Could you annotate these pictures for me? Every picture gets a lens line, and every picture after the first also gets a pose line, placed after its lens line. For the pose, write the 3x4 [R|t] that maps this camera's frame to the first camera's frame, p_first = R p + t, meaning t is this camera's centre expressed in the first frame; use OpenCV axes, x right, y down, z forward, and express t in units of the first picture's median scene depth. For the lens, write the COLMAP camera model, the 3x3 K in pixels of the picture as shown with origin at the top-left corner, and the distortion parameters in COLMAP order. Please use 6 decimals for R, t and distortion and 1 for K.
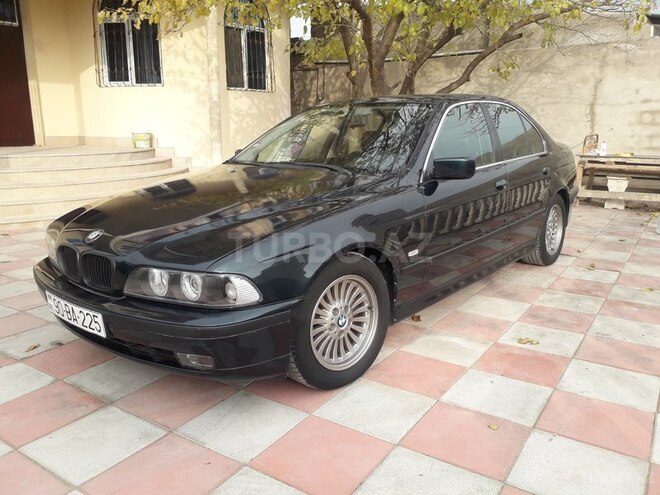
lens RADIAL K [[526.8, 0, 330.0], [0, 526.8, 247.5], [0, 0, 1]] dist [0.013527, -0.013999]
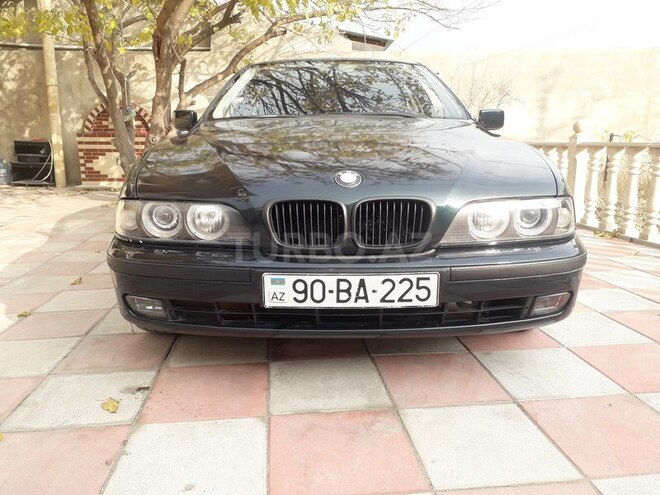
lens RADIAL K [[526.8, 0, 330.0], [0, 526.8, 247.5], [0, 0, 1]] dist [0.013527, -0.013999]
pose [[0.766506, -0.125855, 0.629785, -0.937600], [0.145308, 0.989167, 0.020819, 0.053228], [-0.625583, 0.075555, 0.776491, 0.500148]]
